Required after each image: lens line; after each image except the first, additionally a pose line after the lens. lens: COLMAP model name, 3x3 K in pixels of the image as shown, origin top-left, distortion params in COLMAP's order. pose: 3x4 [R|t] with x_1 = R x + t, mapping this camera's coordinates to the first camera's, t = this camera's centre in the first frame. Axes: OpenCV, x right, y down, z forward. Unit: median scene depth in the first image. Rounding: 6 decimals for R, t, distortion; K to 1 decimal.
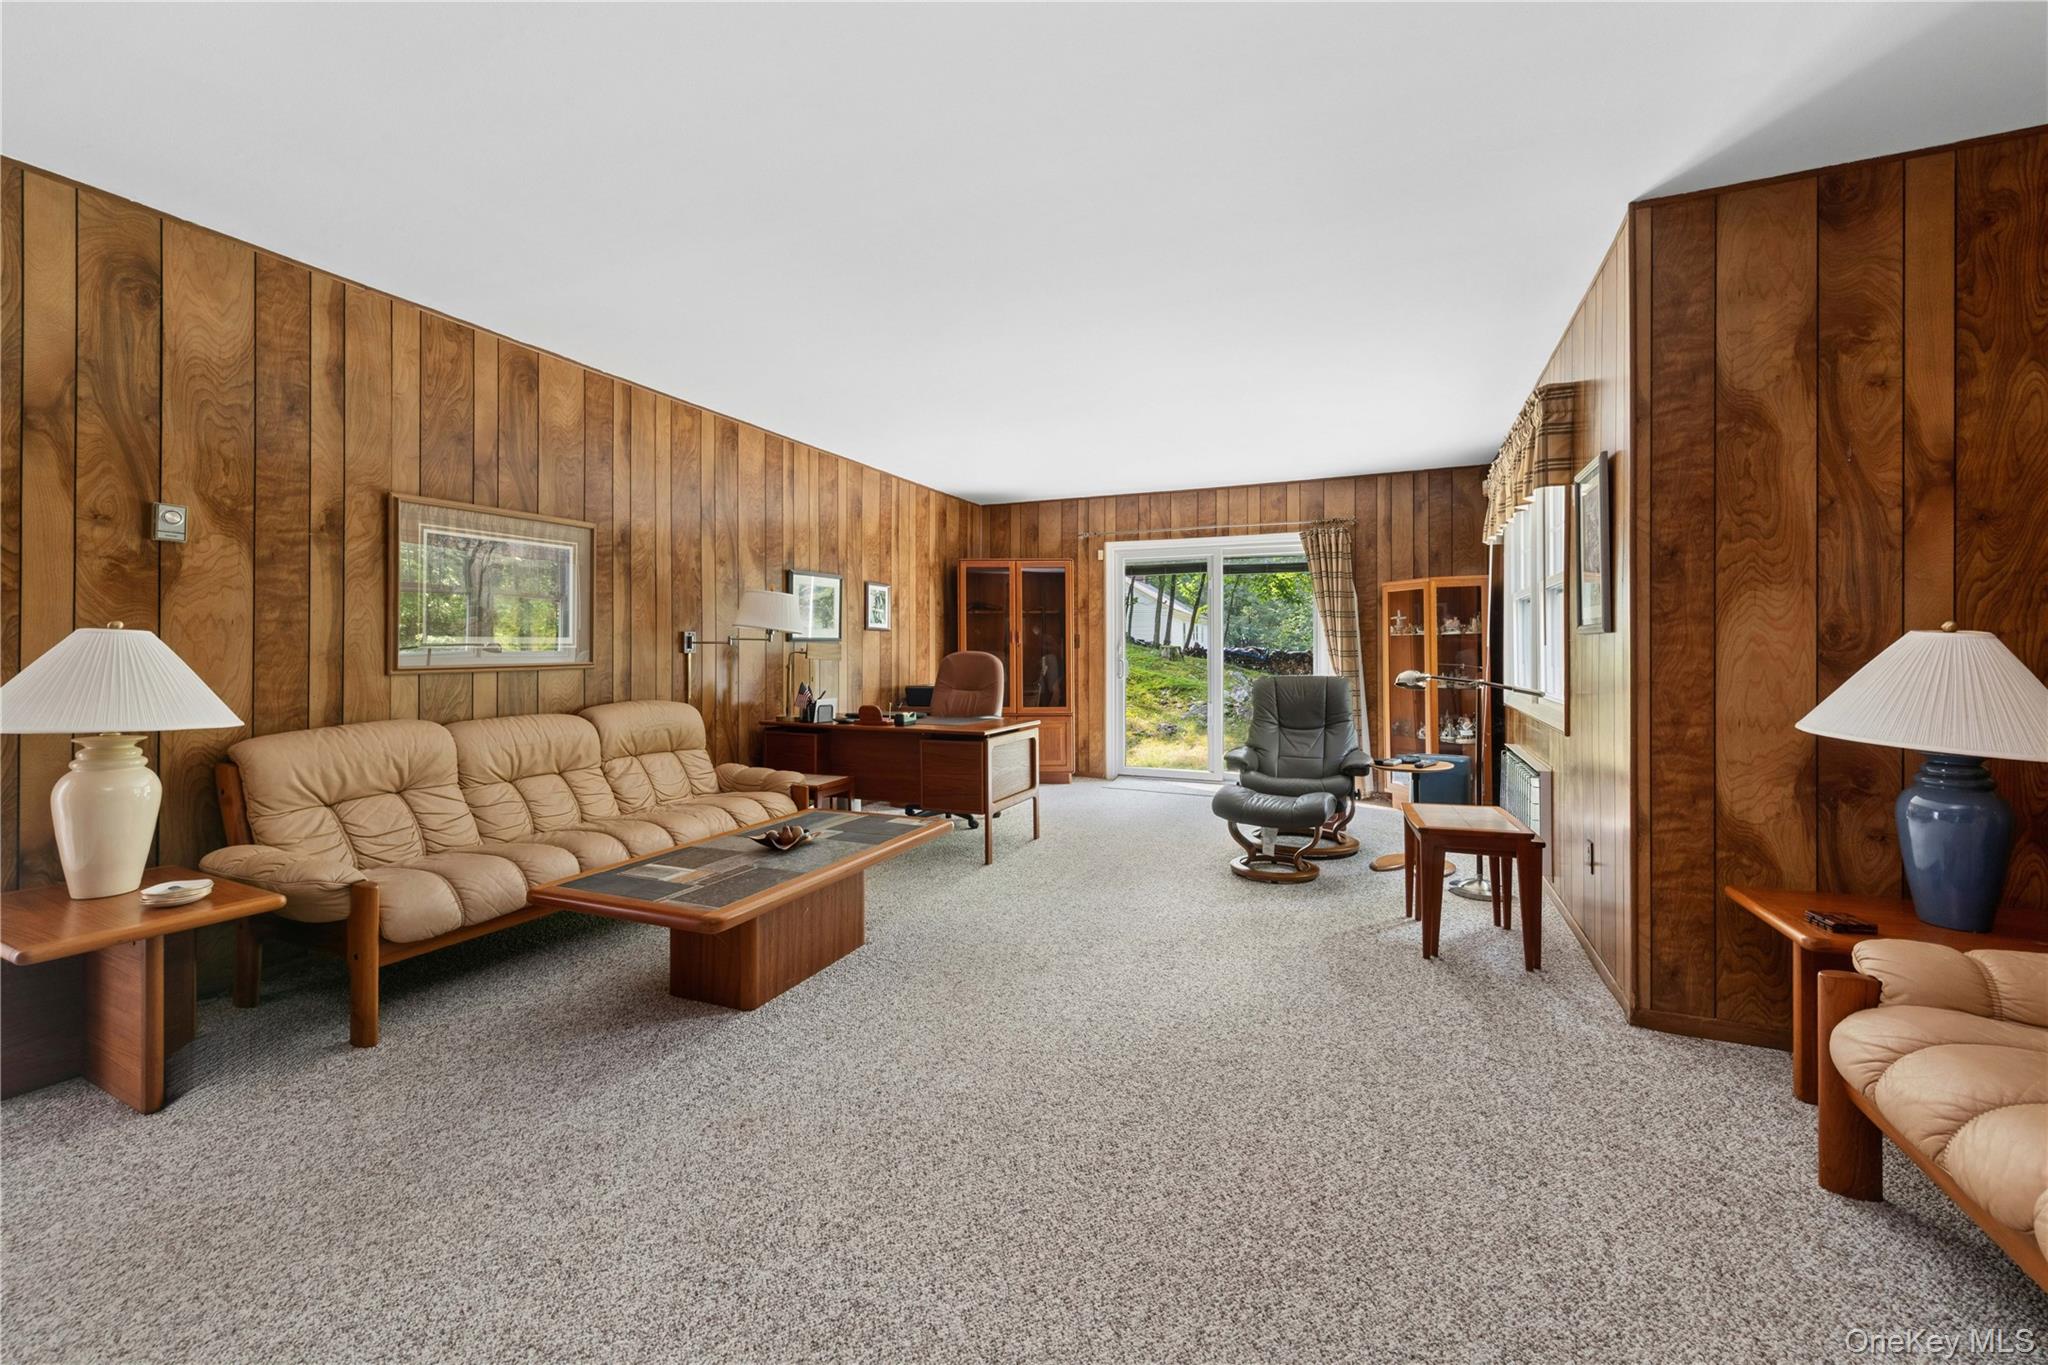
lens RADIAL K [[808.2, 0, 1032.2], [0, 808.2, 647.6], [0, 0, 1]] dist [0.001258, 0.000044]
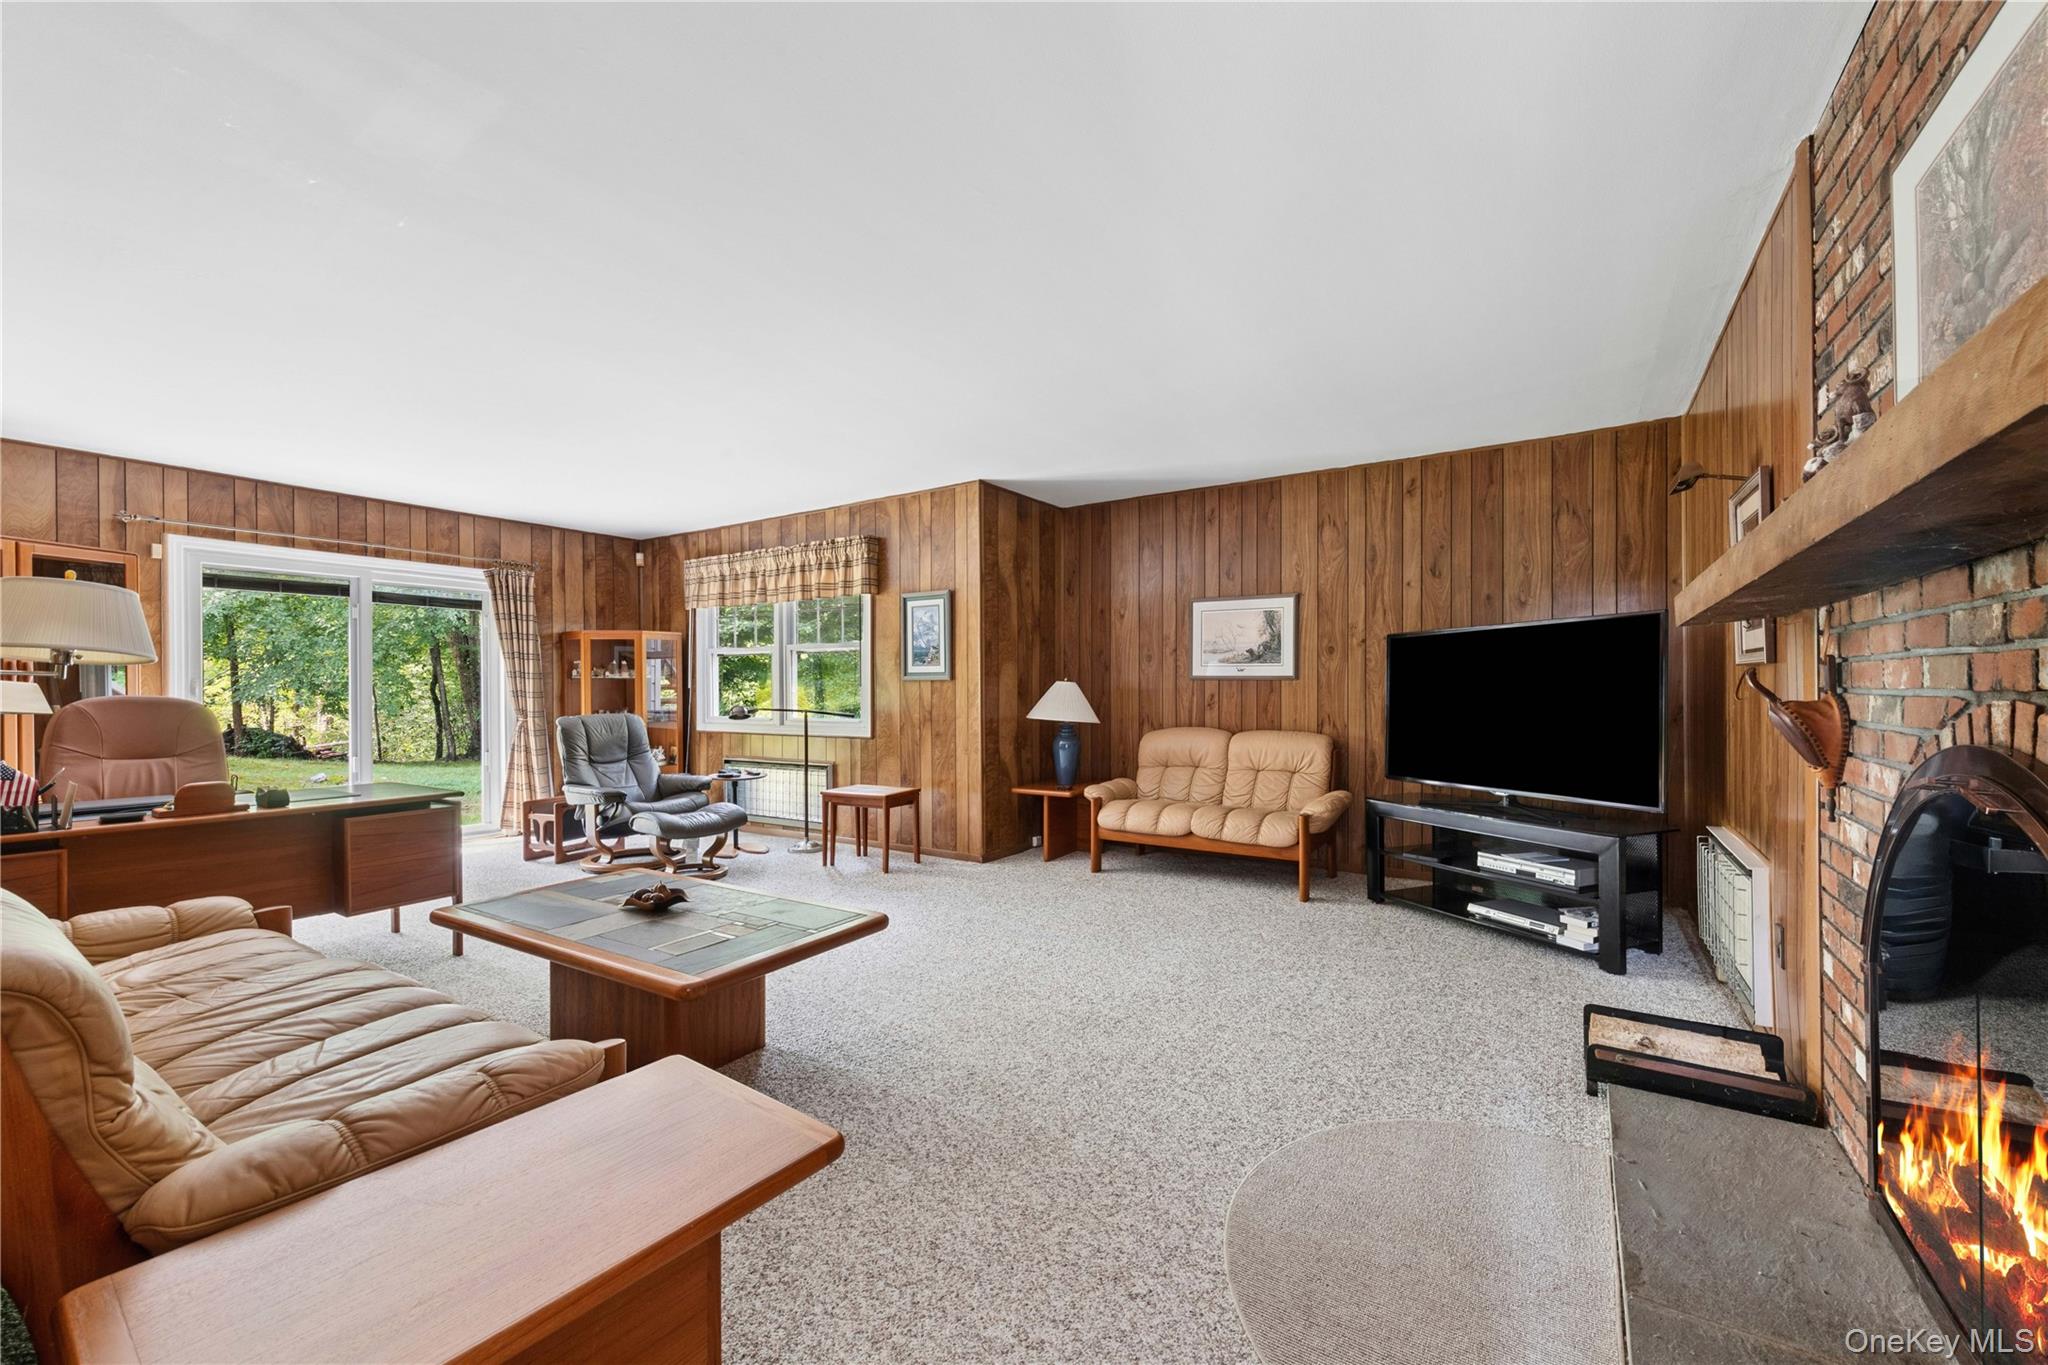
lens RADIAL K [[808.2, 0, 1024.9], [0, 808.2, 686.0], [0, 0, 1]] dist [0.001258, 0.000044]
pose [[0.171314, 0.003658, 0.985210, -0.497899], [0.002145, 0.999989, -0.004086, 0.001685], [-0.985214, 0.002813, 0.171304, 0.193585]]
